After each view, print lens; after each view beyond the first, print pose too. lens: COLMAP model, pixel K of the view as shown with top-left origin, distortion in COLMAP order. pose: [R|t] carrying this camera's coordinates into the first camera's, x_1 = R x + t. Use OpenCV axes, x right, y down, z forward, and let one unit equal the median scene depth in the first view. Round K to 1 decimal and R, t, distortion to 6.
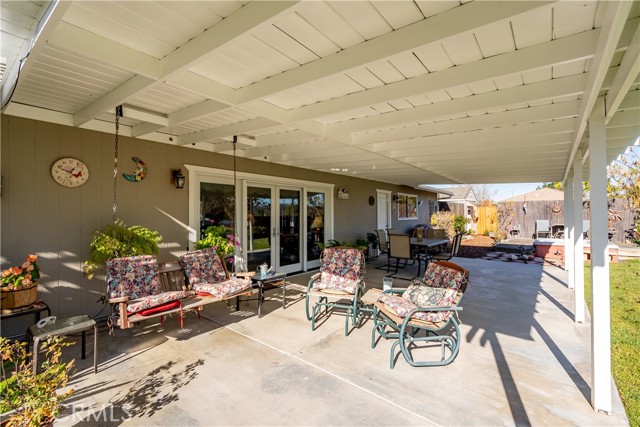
lens RADIAL K [[288.8, 0, 319.9], [0, 288.8, 211.7], [0, 0, 1]] dist [-0.002171, 0.000102]
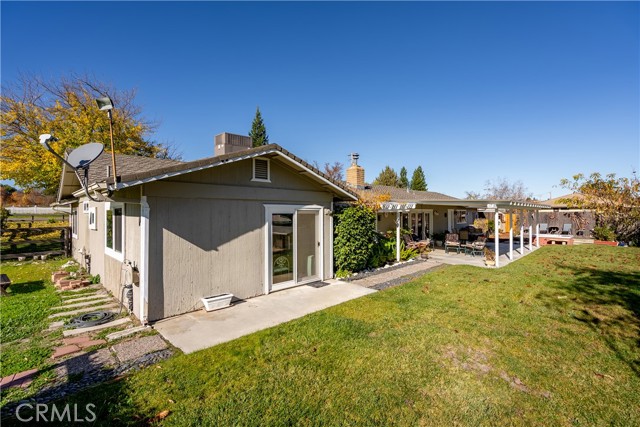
lens RADIAL K [[288.8, 0, 320.0], [0, 288.8, 212.7], [0, 0, 1]] dist [-0.002171, 0.000102]
pose [[0.994847, 0.000952, -0.101382, -0.358738], [0.000007, 0.999955, 0.009458, -0.051063], [0.101386, -0.009410, 0.994803, -0.820921]]
